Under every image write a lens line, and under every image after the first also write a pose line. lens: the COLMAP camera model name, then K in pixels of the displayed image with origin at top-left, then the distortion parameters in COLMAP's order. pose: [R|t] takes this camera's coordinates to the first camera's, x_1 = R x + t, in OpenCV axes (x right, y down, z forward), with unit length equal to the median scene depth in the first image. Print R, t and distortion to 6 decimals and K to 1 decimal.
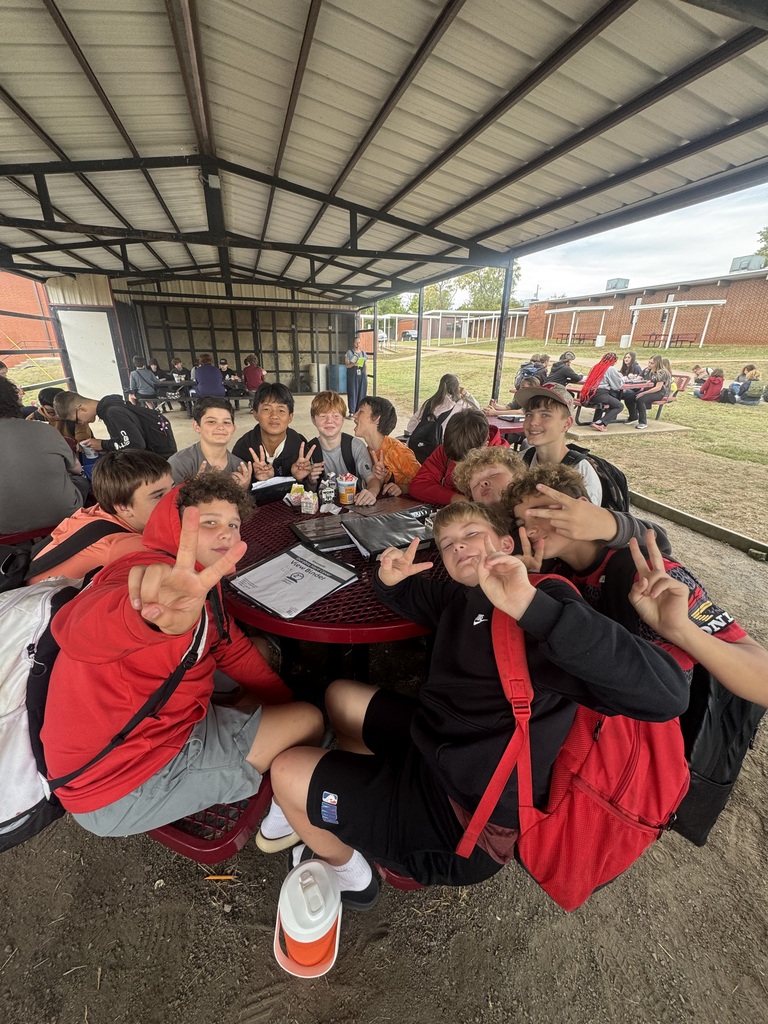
lens RADIAL K [[410.3, 0, 384.0], [0, 410.3, 512.0], [0, 0, 1]] dist [-0.026266, -0.000034]
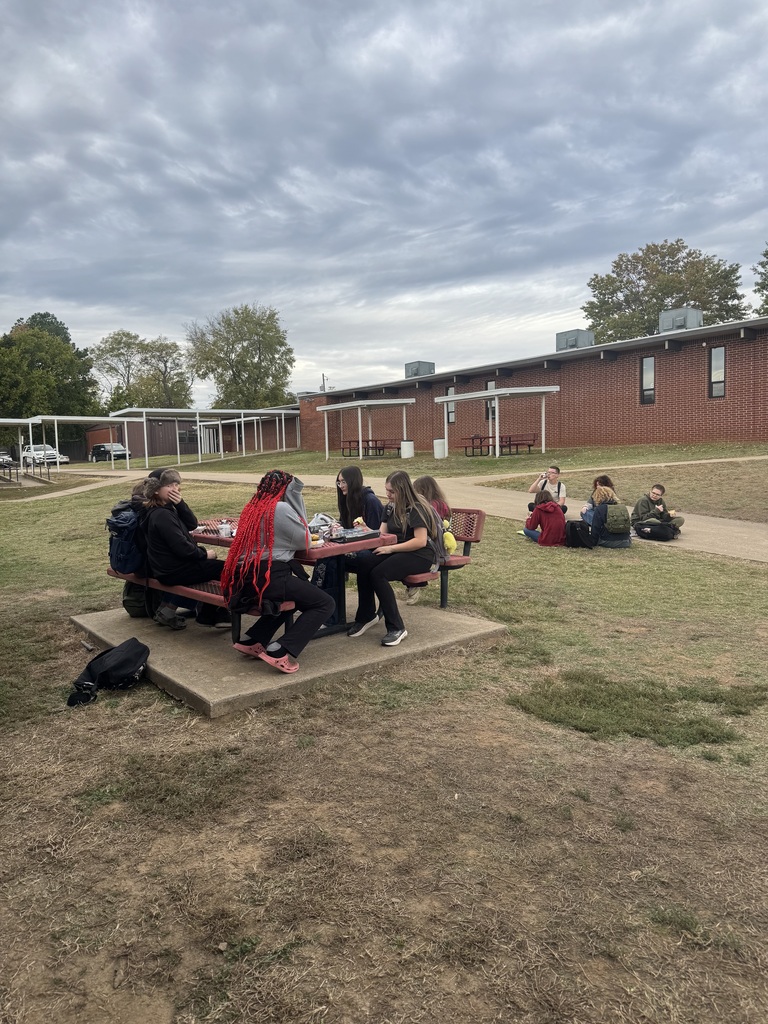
lens RADIAL K [[707.0, 0, 384.0], [0, 707.0, 512.0], [0, 0, 1]] dist [0.002563, 0.000282]
pose [[0.925192, -0.057378, 0.375135, 0.106921], [0.172304, 0.944255, -0.280524, -0.039234], [-0.338127, 0.324176, 0.883504, 0.099481]]
